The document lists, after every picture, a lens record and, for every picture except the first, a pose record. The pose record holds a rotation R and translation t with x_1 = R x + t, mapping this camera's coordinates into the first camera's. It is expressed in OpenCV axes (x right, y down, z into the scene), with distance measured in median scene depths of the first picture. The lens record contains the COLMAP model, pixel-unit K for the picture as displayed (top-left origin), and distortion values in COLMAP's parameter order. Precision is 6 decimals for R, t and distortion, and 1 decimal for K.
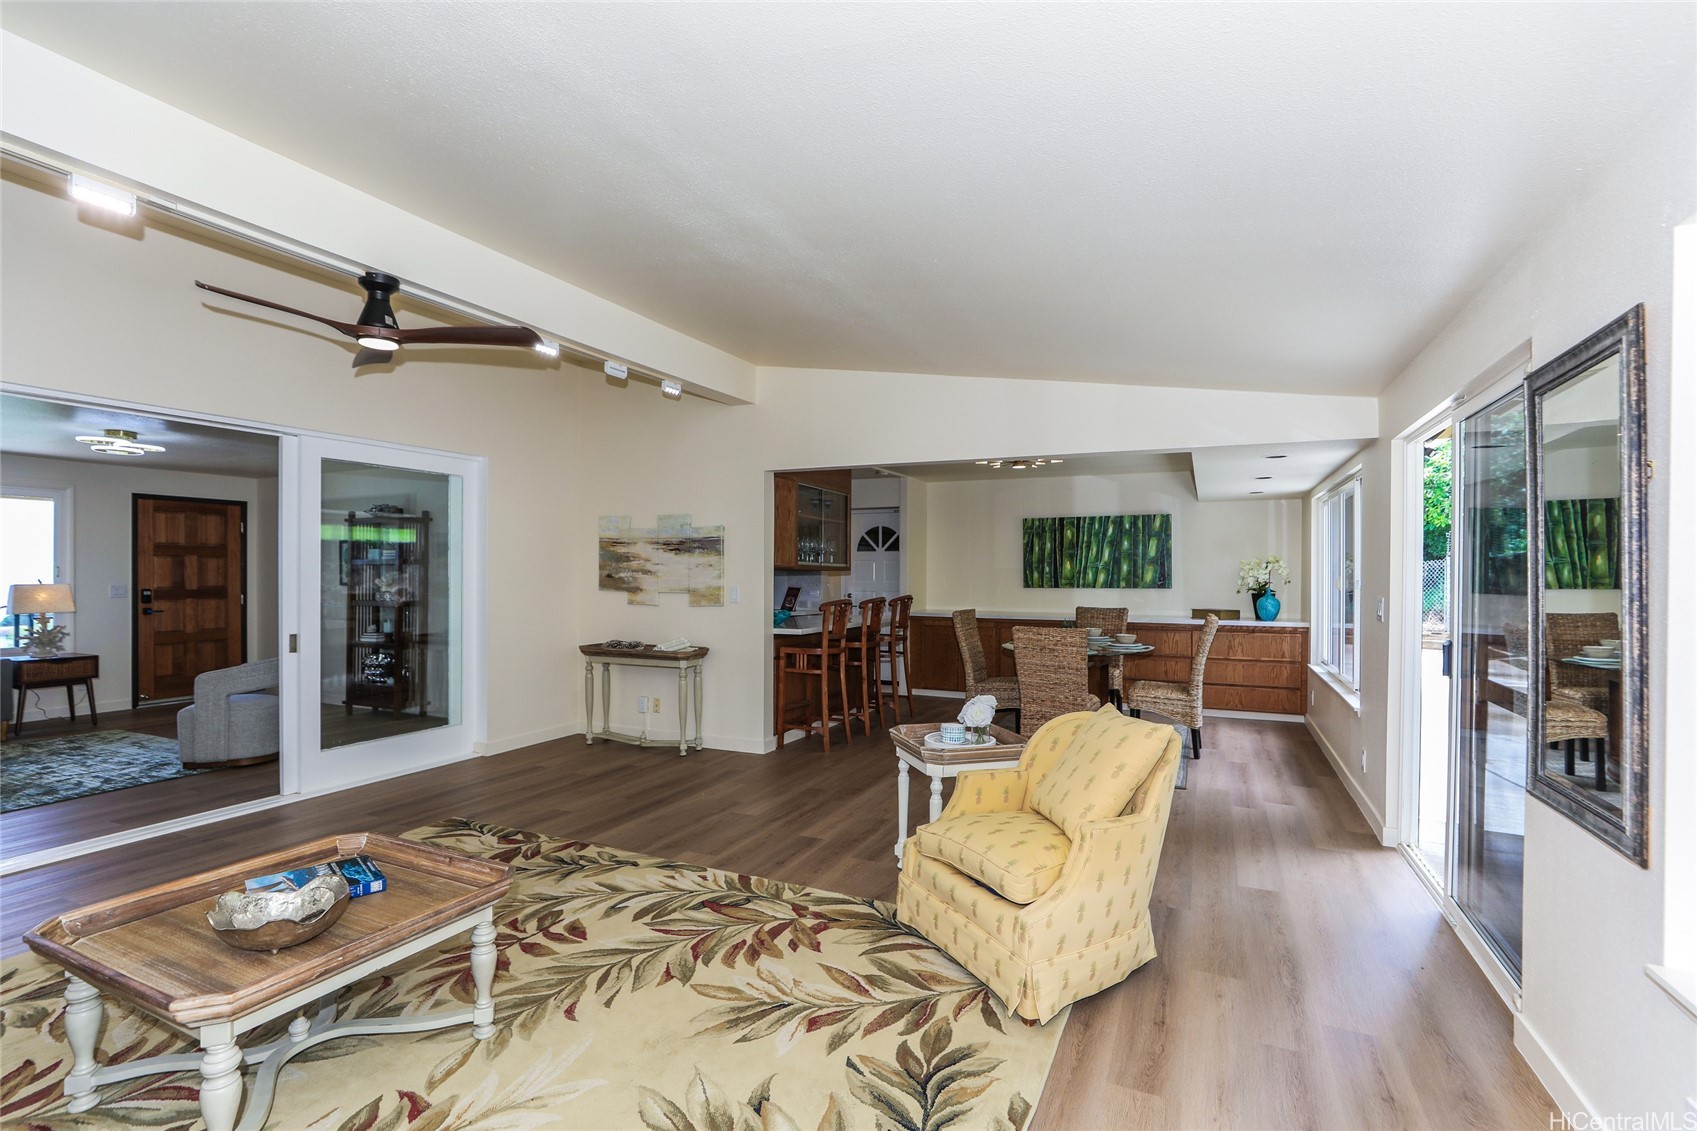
lens RADIAL K [[759.5, 0, 871.9], [0, 759.5, 582.0], [0, 0, 1]] dist [-0.016605, -0.000481]
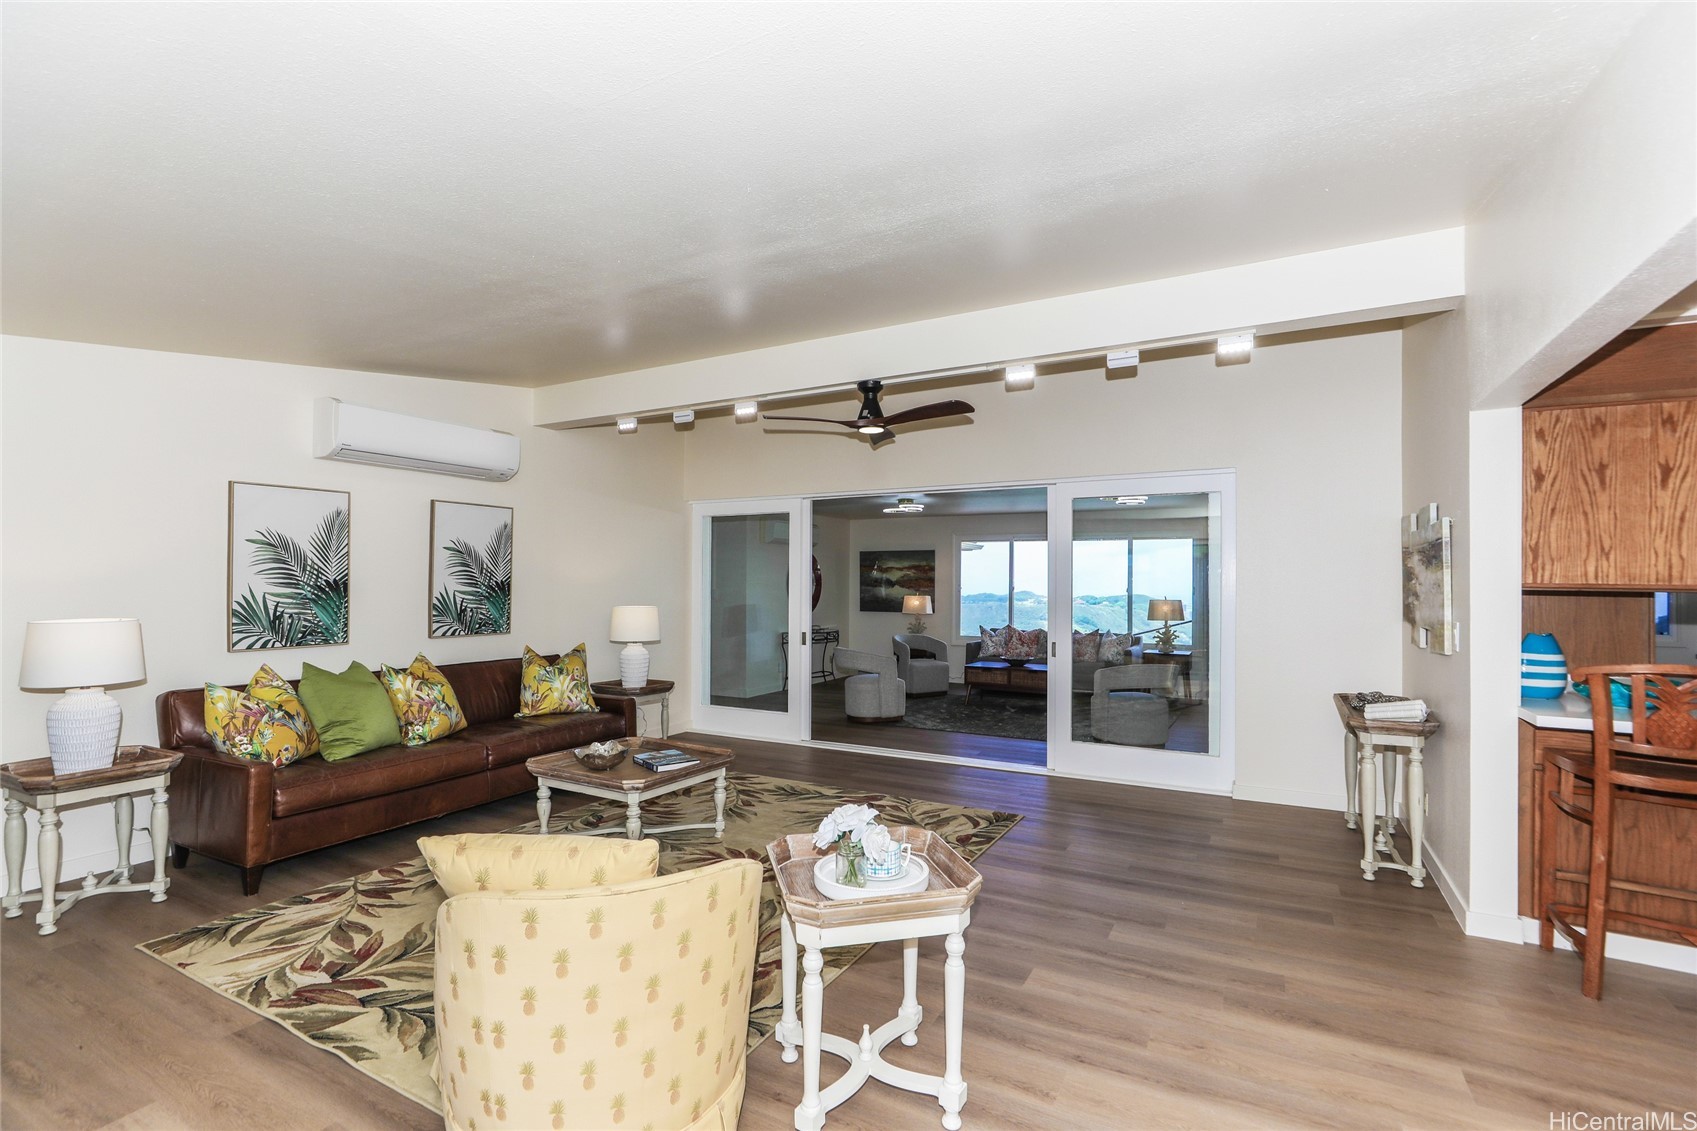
lens RADIAL K [[779.3, 0, 849.4], [0, 779.3, 579.1], [0, 0, 1]] dist [-0.010222, 0.000732]
pose [[-0.079383, -0.012931, -0.996760, 0.618556], [-0.011941, 0.999856, -0.012020, -0.018206], [0.996773, 0.010948, -0.079526, 0.846428]]
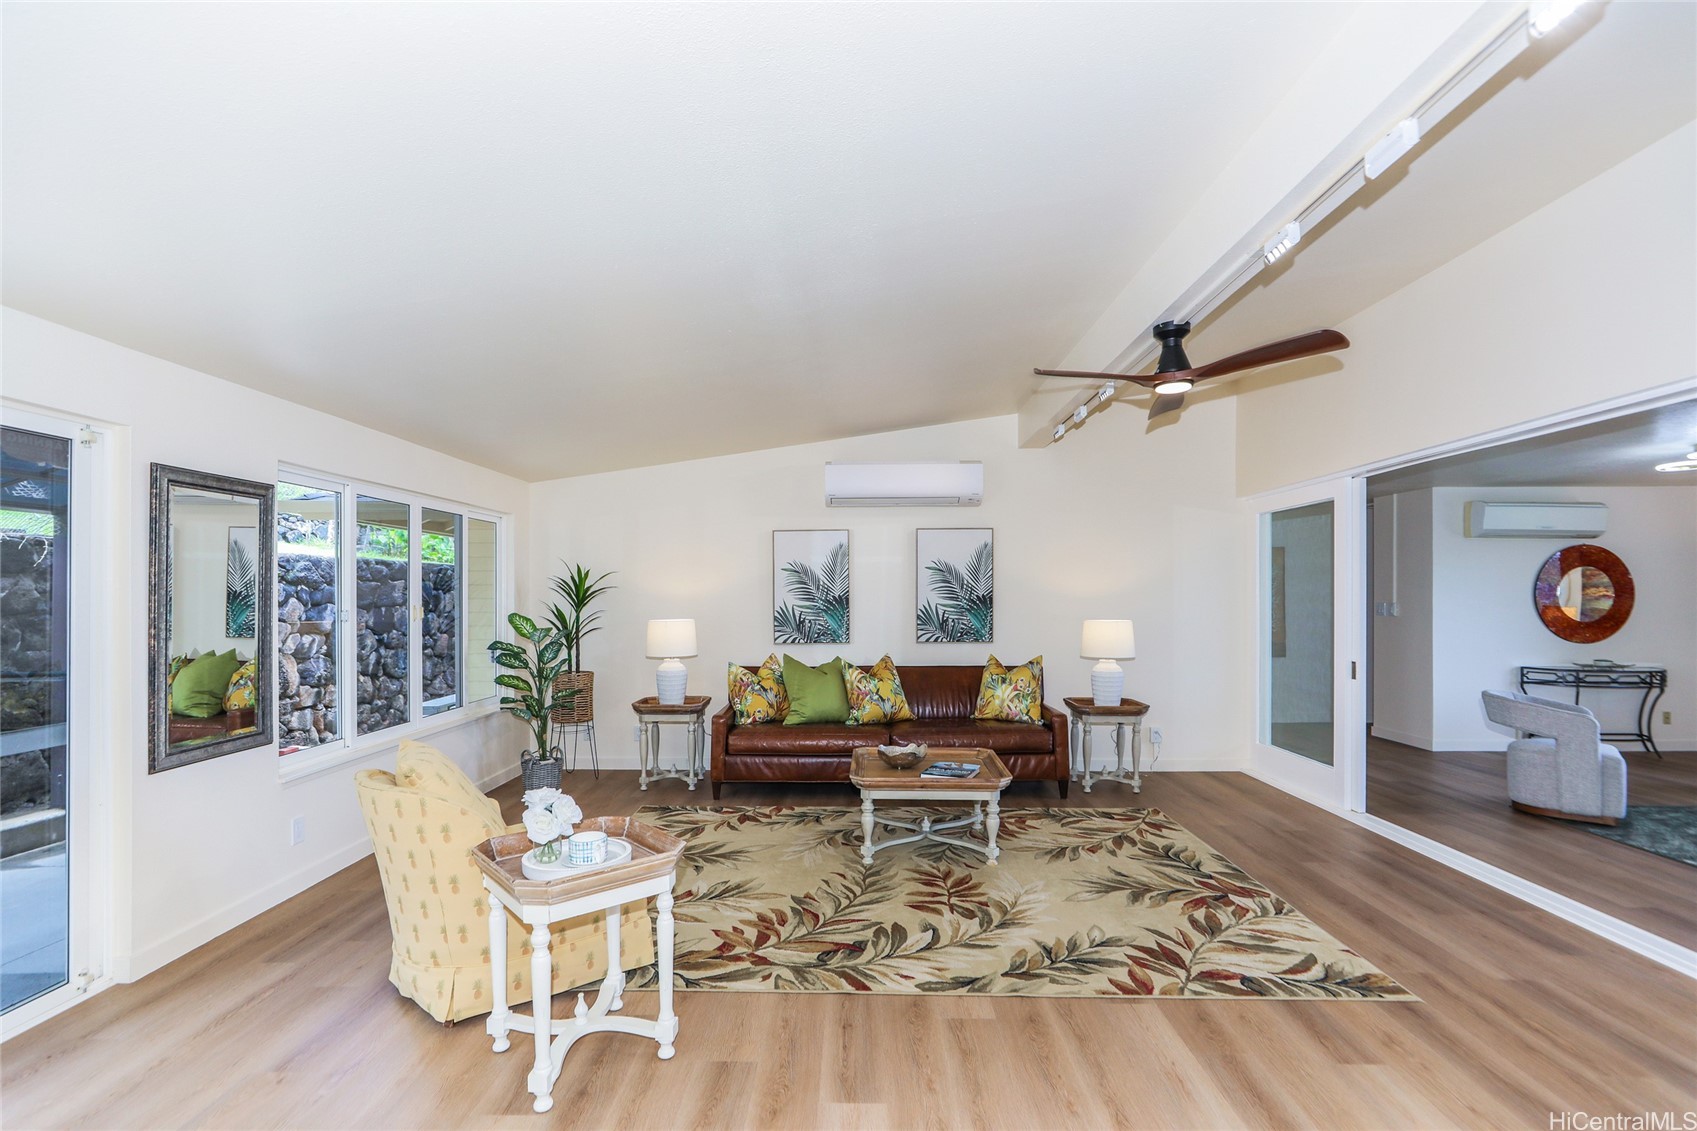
lens RADIAL K [[781.7, 0, 859.2], [0, 781.7, 596.8], [0, 0, 1]] dist [-0.013779, 0.001060]
pose [[-0.917884, -0.004885, -0.396820, 0.132681], [-0.005482, 0.999985, 0.000369, -0.020139], [0.396812, 0.002514, -0.917896, 1.428349]]
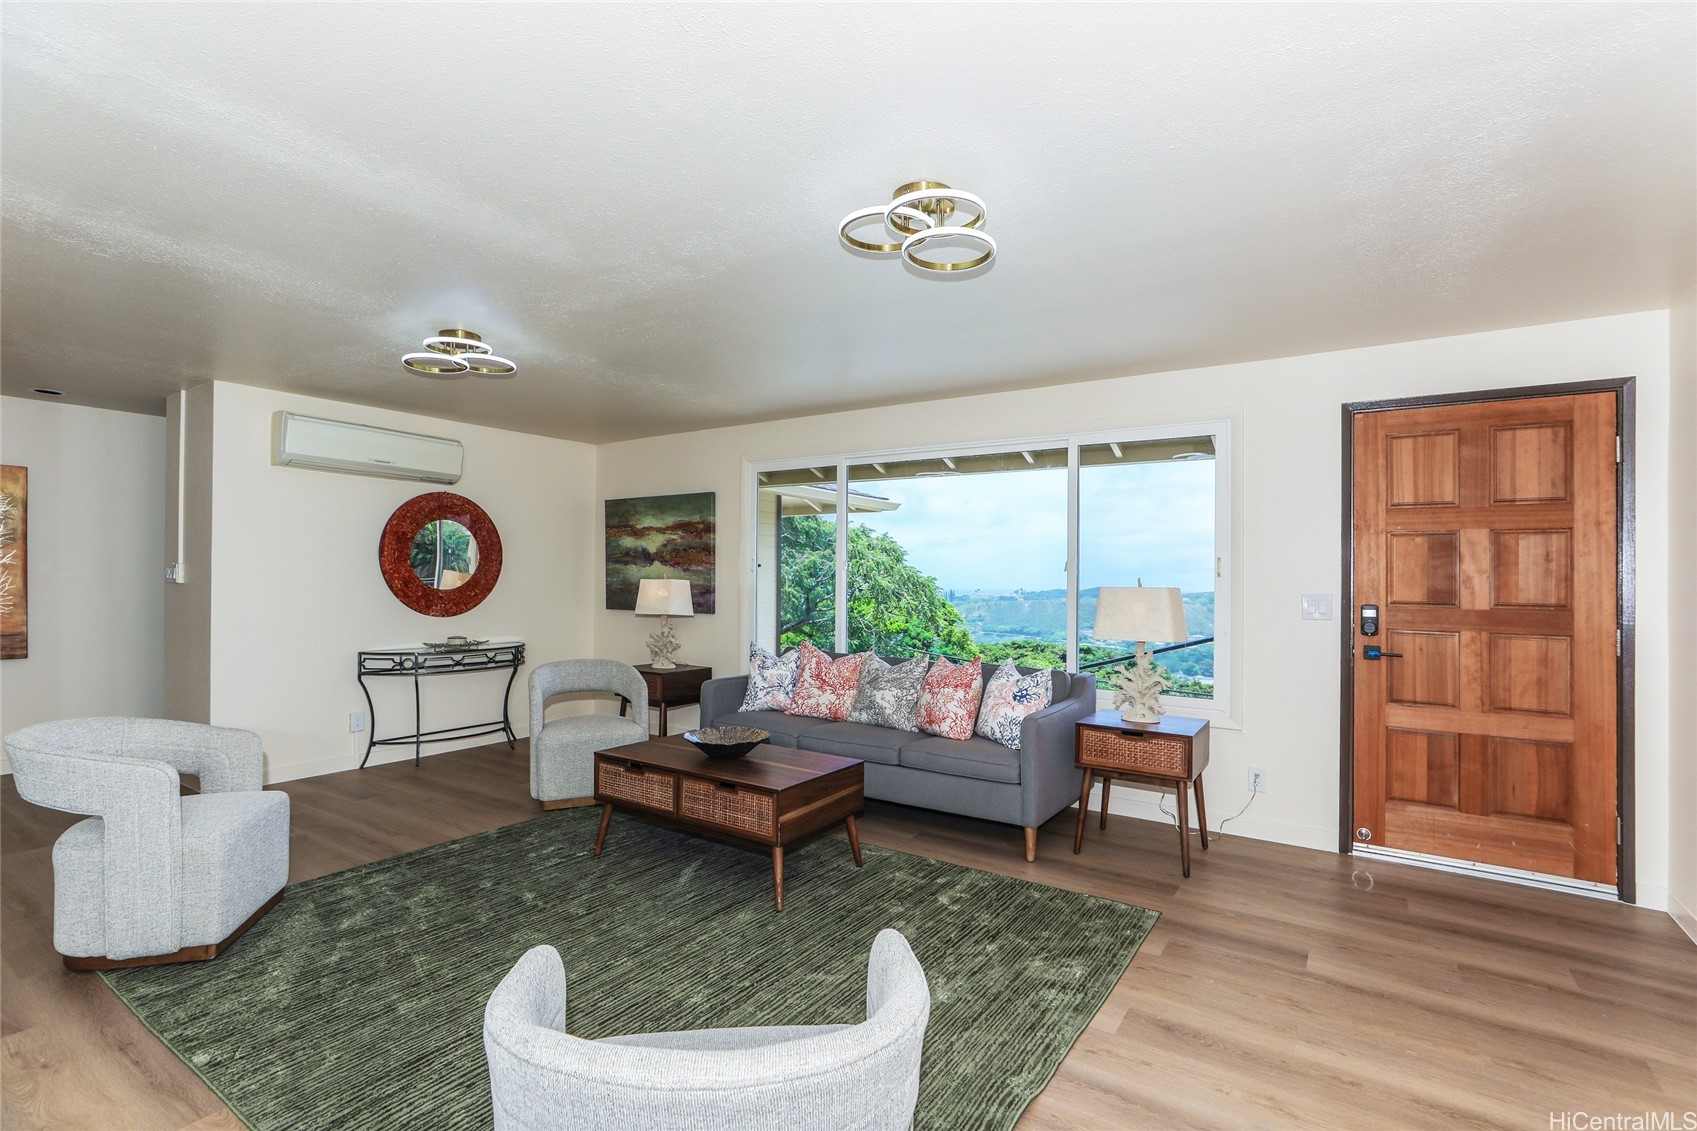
lens RADIAL K [[785.2, 0, 848.5], [0, 785.2, 565.5], [0, 0, 1]] dist [-0.013918, 0.000208]
pose [[-0.176568, -0.016915, -0.984143, -0.815559], [-0.015467, 0.999777, -0.014408, -0.006081], [0.984167, 0.012677, -0.176790, 1.438702]]
